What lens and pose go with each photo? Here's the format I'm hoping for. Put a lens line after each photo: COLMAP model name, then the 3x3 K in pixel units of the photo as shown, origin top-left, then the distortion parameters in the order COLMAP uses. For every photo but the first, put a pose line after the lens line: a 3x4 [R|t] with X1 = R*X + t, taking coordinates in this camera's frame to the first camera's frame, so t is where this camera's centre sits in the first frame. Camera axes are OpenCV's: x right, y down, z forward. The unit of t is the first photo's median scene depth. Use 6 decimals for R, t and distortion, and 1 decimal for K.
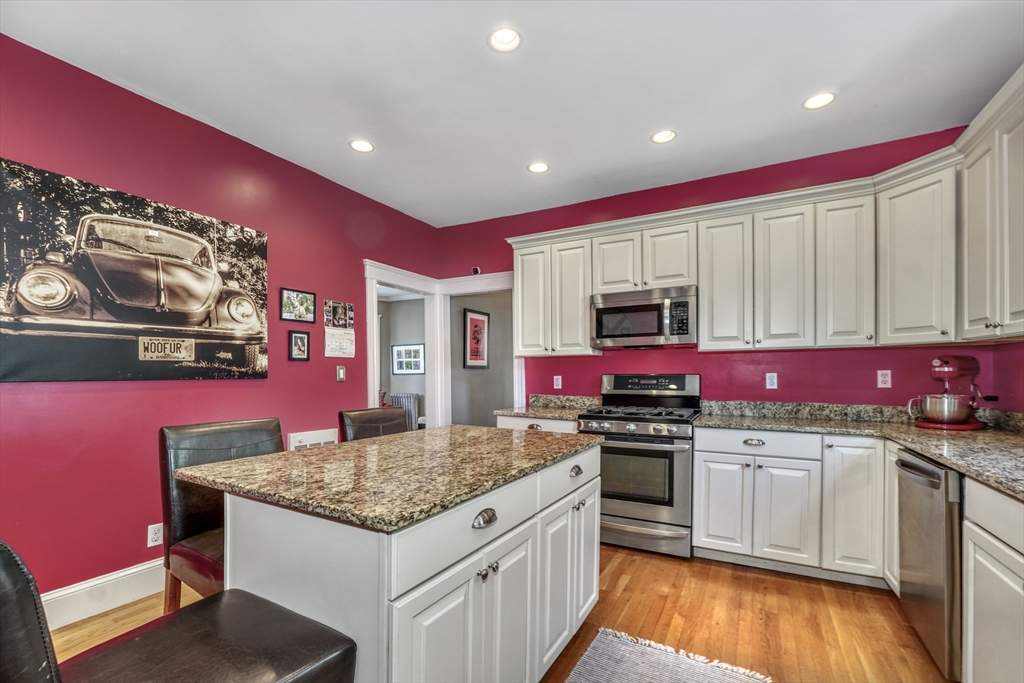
lens RADIAL K [[445.3, 0, 513.9], [0, 445.3, 366.4], [0, 0, 1]] dist [-0.010261, 0.000643]
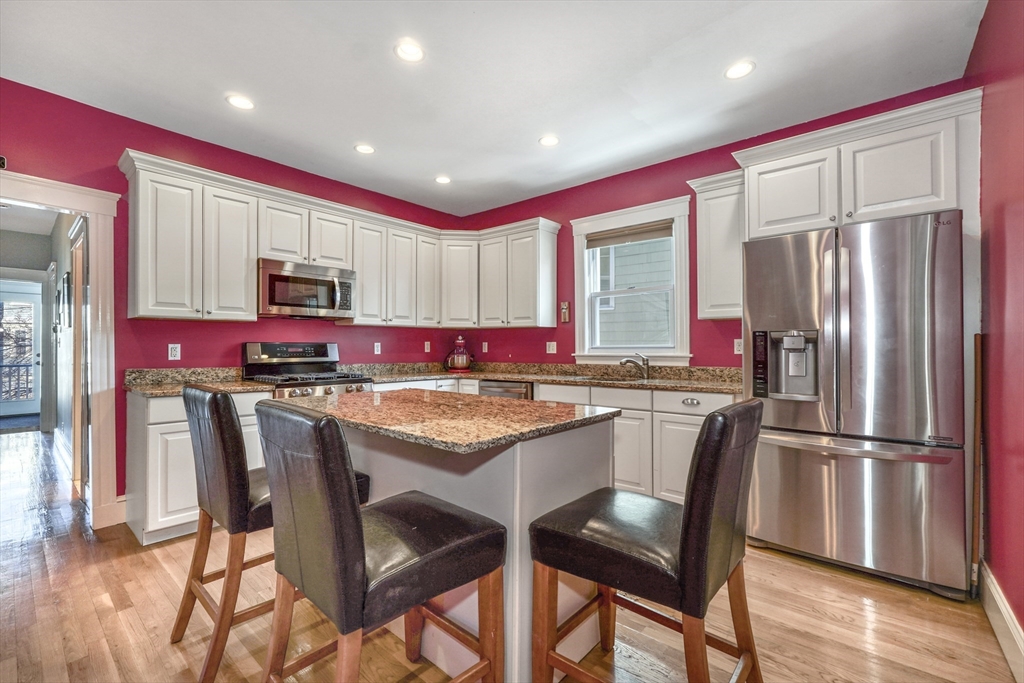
lens RADIAL K [[431.3, 0, 511.3], [0, 431.3, 338.7], [0, 0, 1]] dist [-0.013843, 0.000119]
pose [[0.215534, 0.020982, 0.976271, -0.656156], [-0.015032, 0.999722, -0.018167, 0.020947], [-0.976381, -0.010760, 0.215789, 0.312891]]
